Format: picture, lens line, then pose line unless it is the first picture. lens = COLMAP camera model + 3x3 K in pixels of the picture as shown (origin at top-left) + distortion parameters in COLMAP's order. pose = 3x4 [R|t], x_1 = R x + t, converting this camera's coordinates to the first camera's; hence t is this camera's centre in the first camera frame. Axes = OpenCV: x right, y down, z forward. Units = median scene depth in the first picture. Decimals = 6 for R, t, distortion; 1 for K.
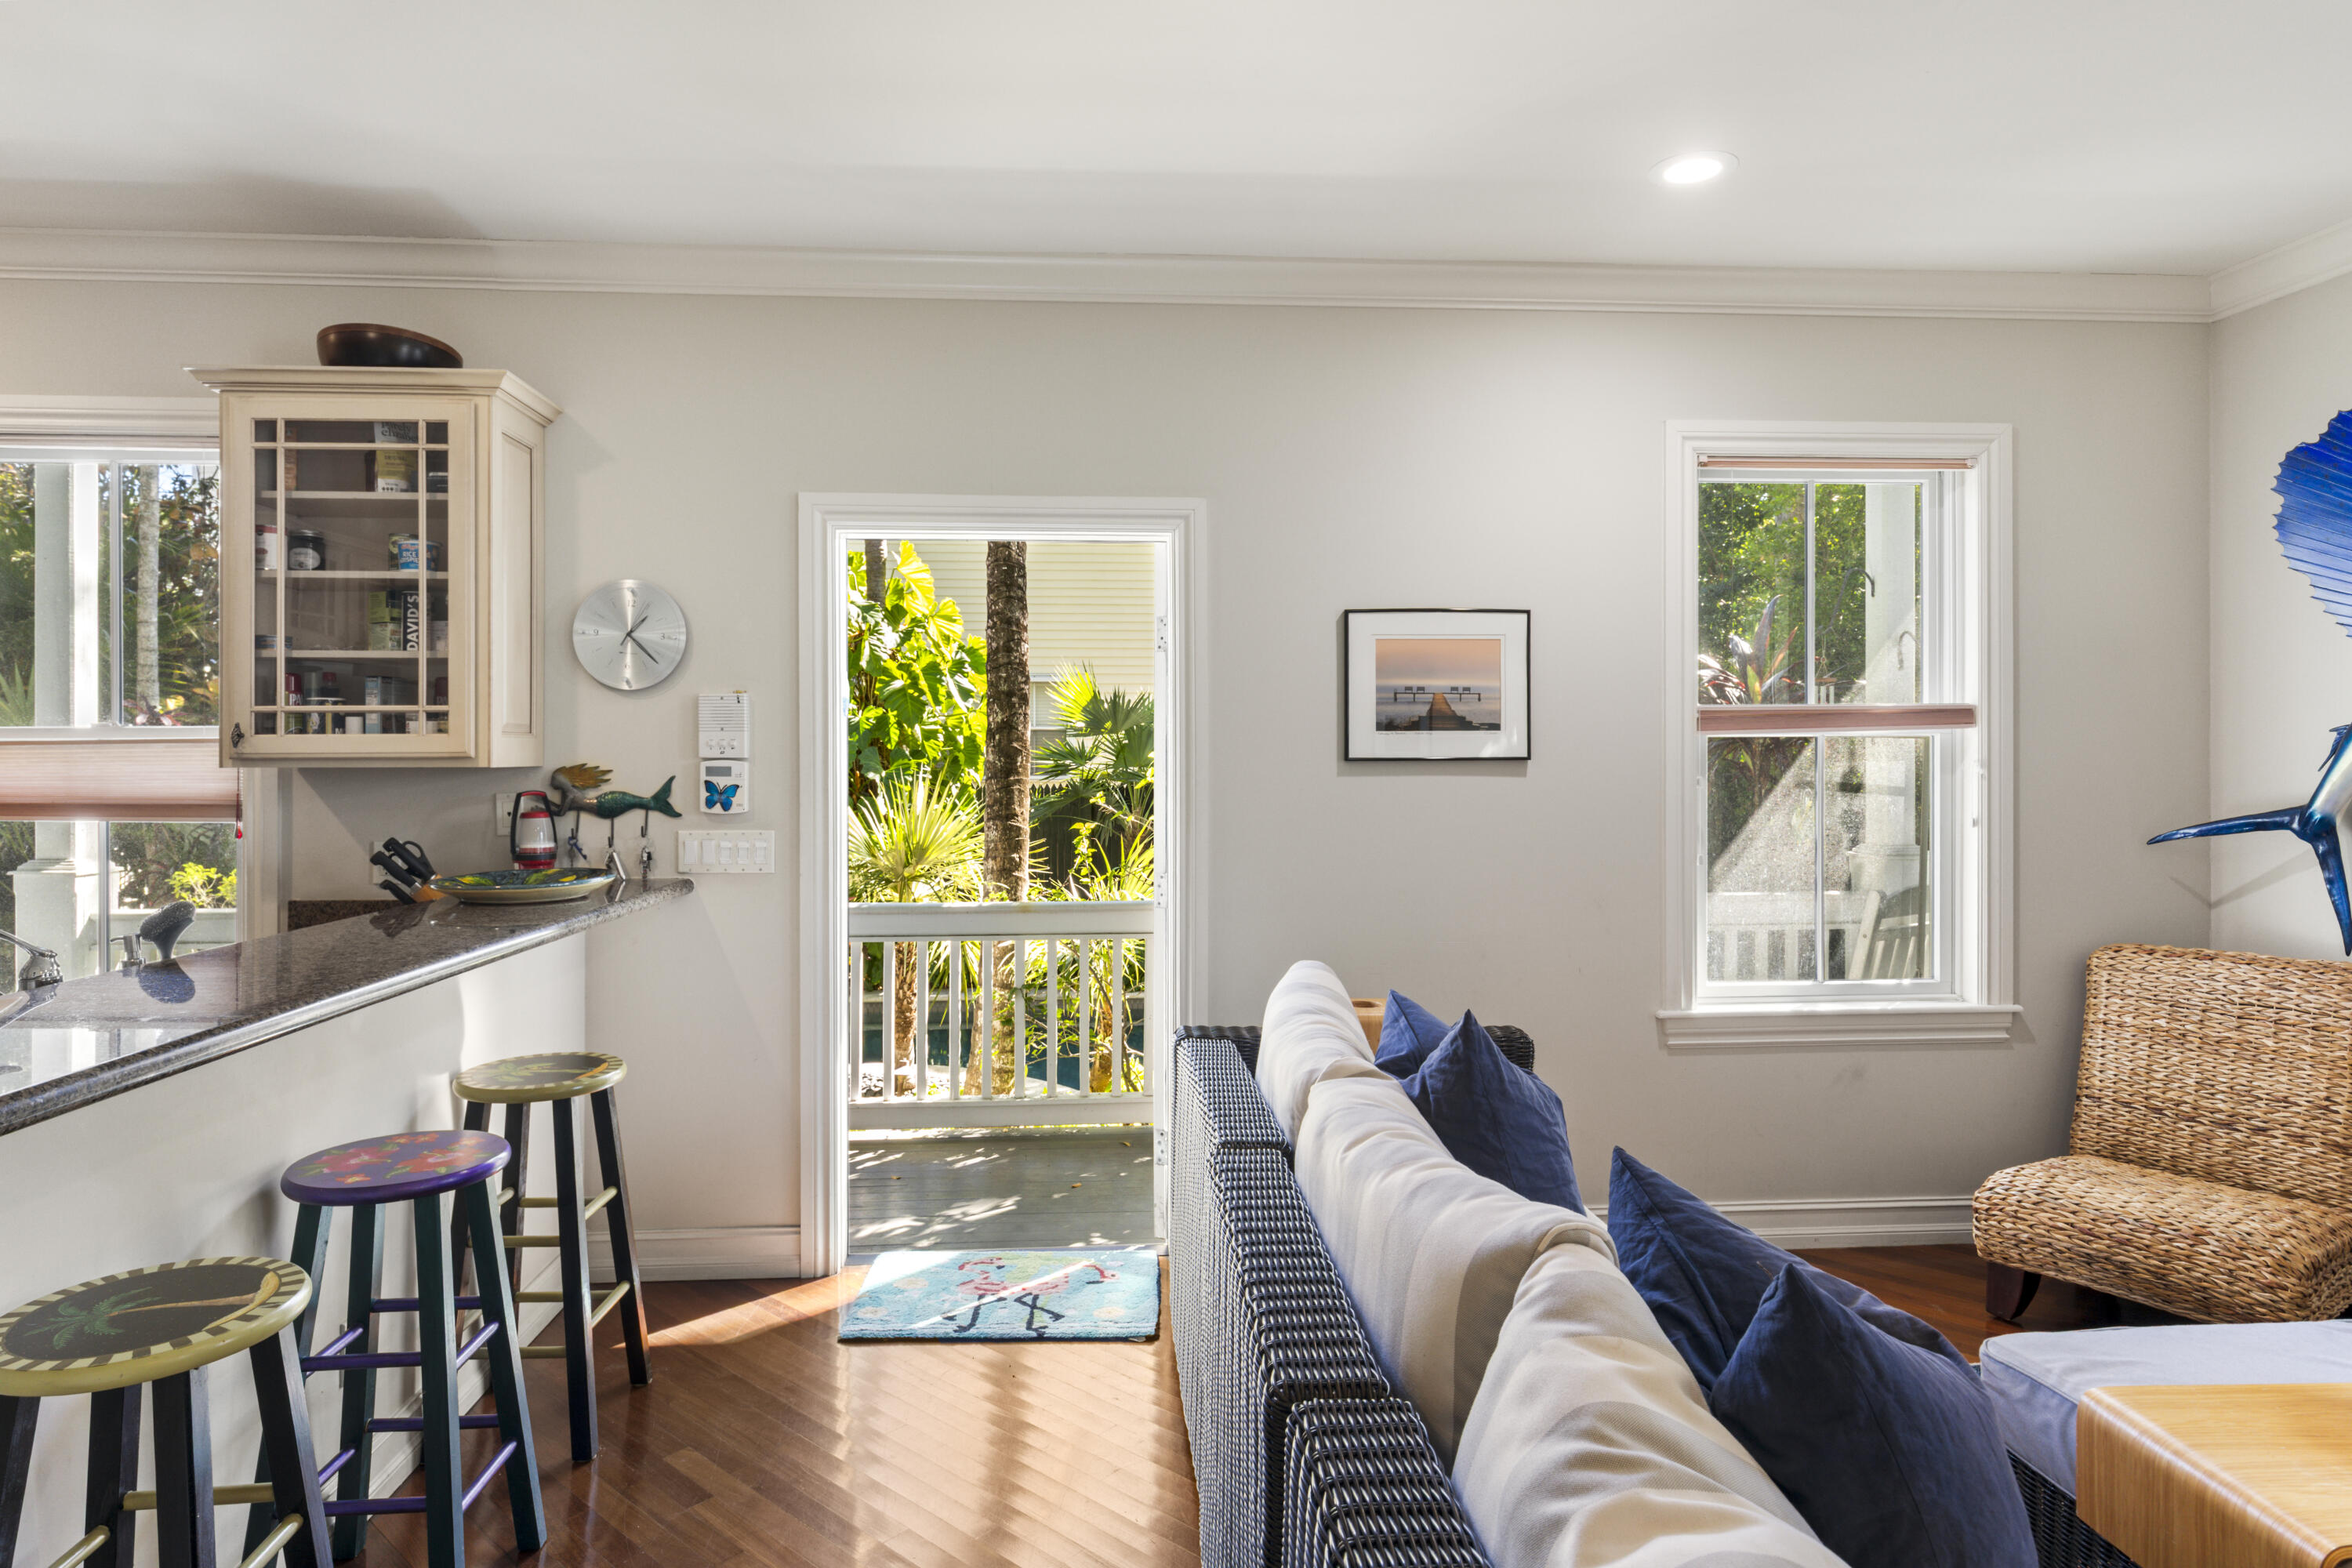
lens RADIAL K [[1291.0, 0, 1158.2], [0, 1291.0, 749.4], [0, 0, 1]] dist [-0.006777, -0.000921]
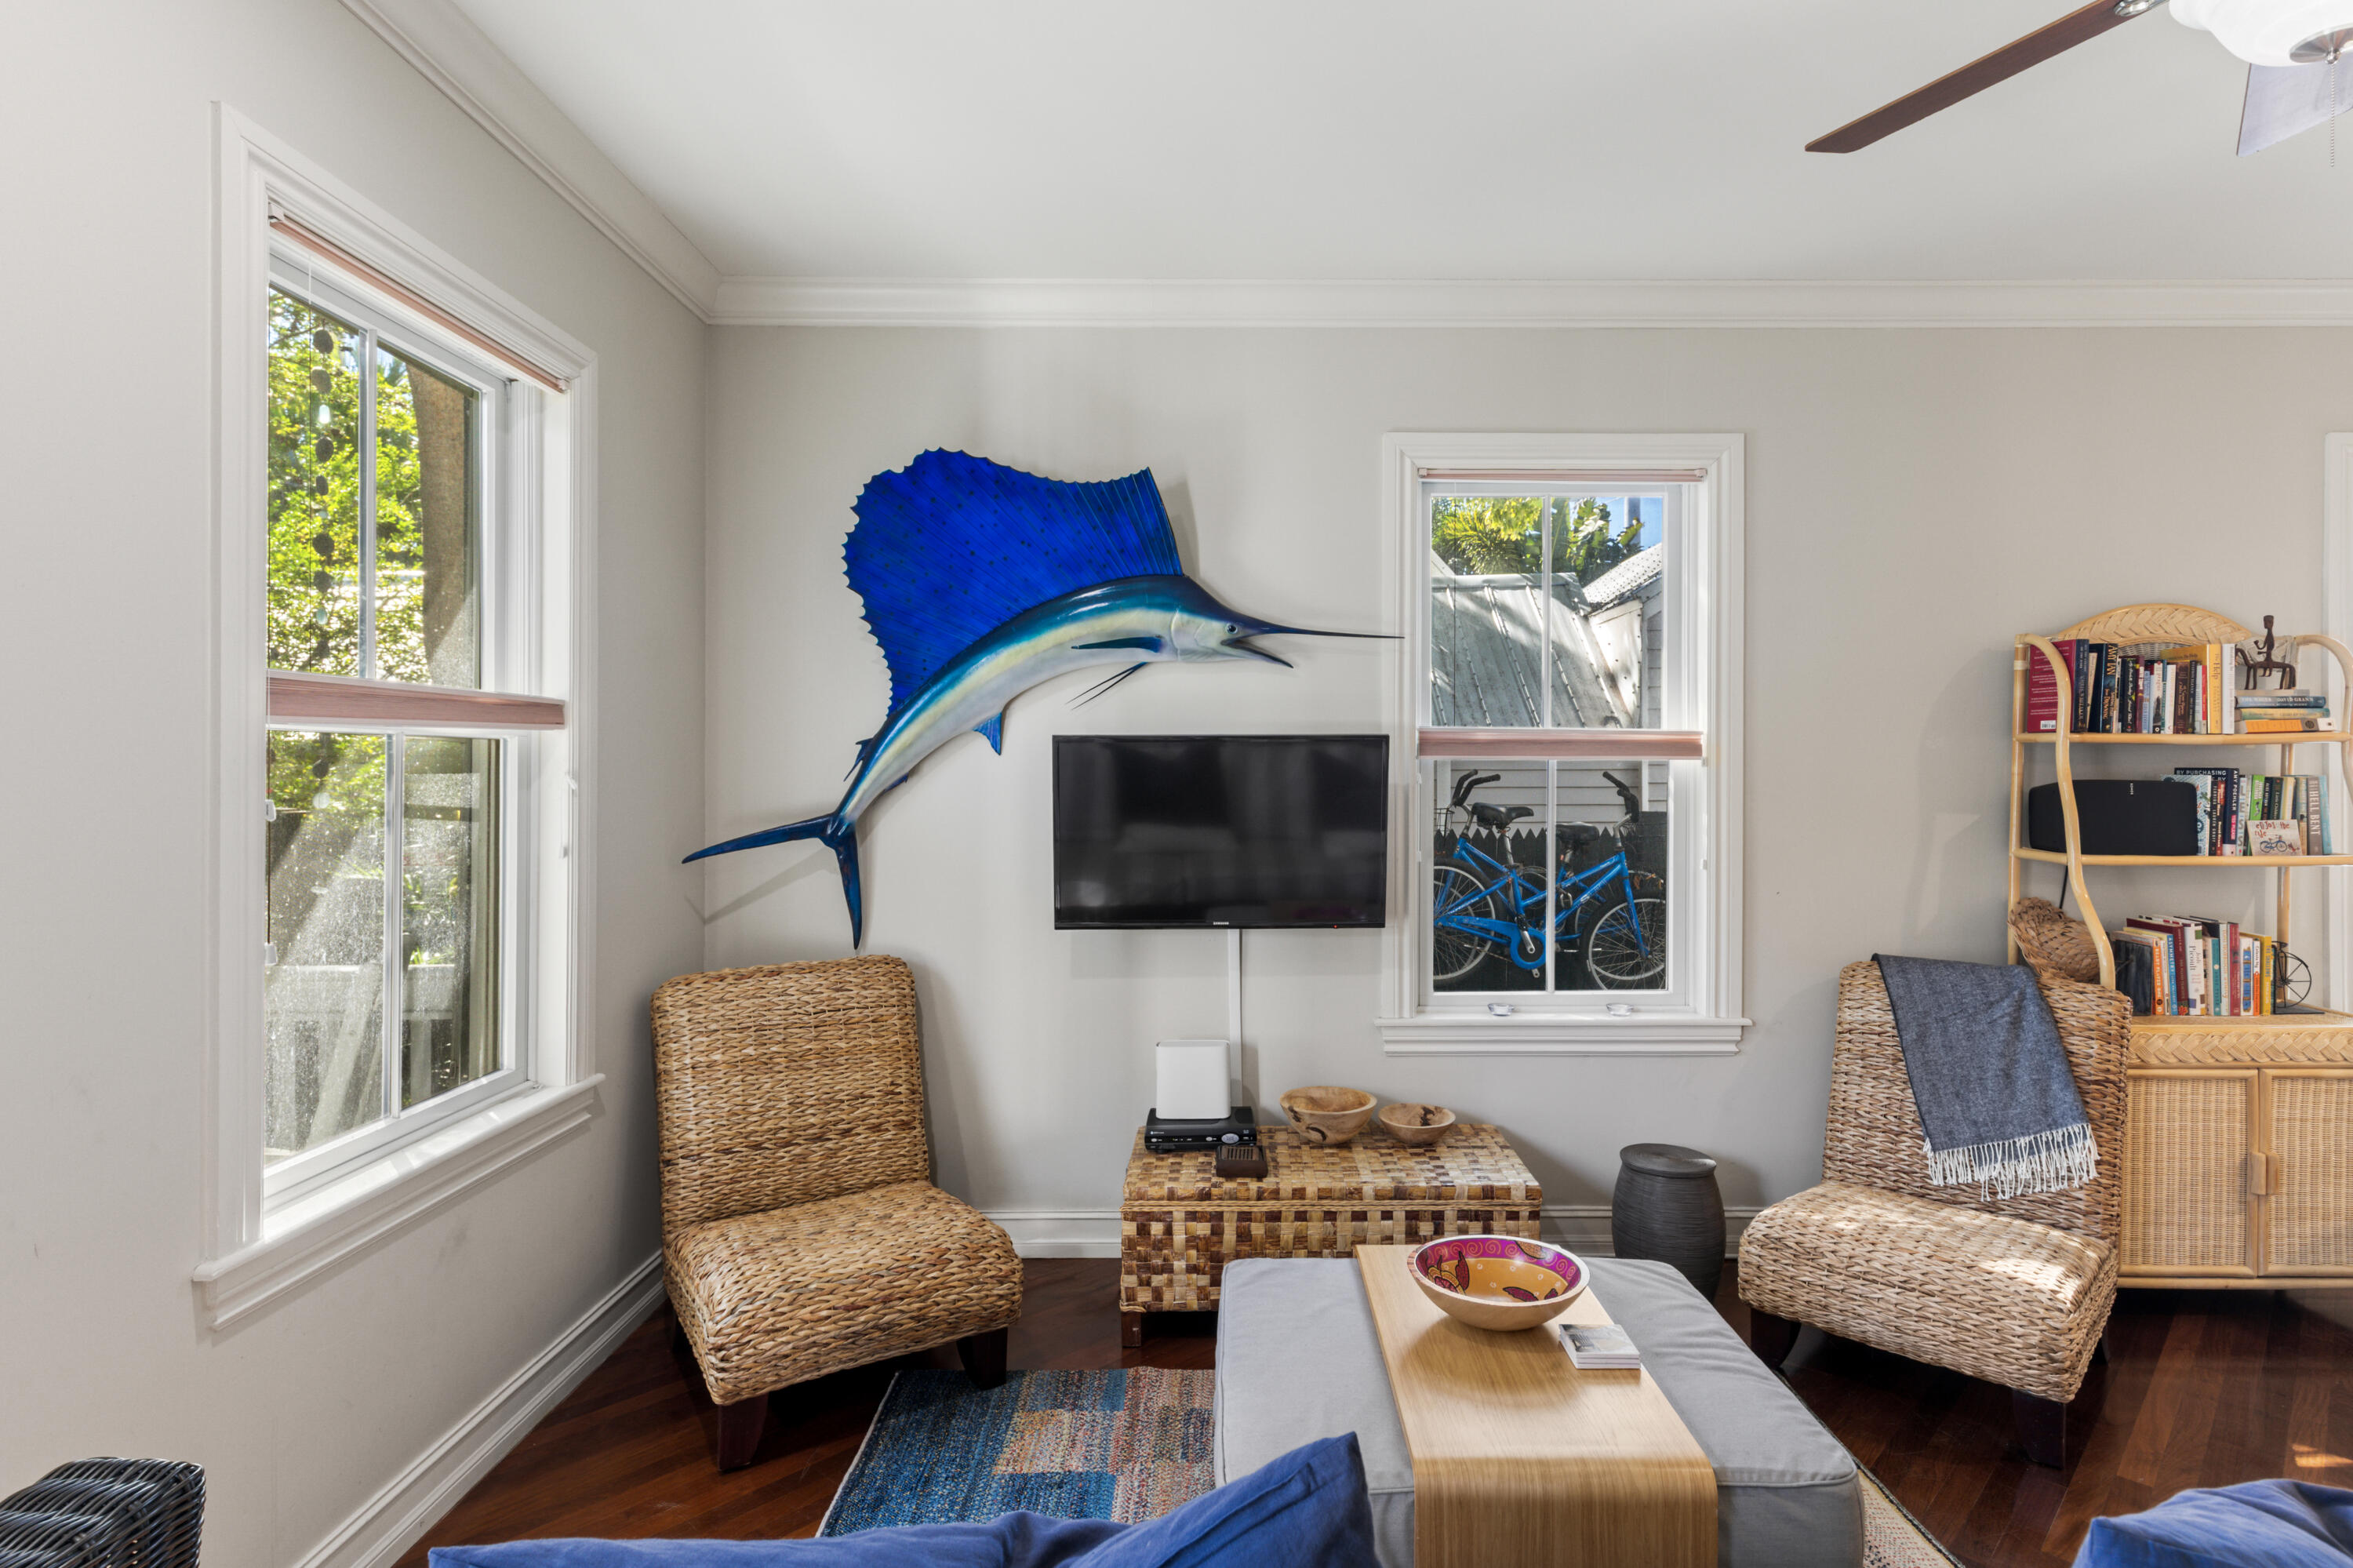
lens RADIAL K [[1170.7, 0, 1173.1], [0, 1170.7, 771.8], [0, 0, 1]] dist [0.006882, 0.000951]
pose [[0.046470, 0.002623, 0.998916, -0.056893], [0.000208, 0.999997, -0.002636, 0.011493], [-0.998920, 0.000330, 0.046470, 0.645701]]
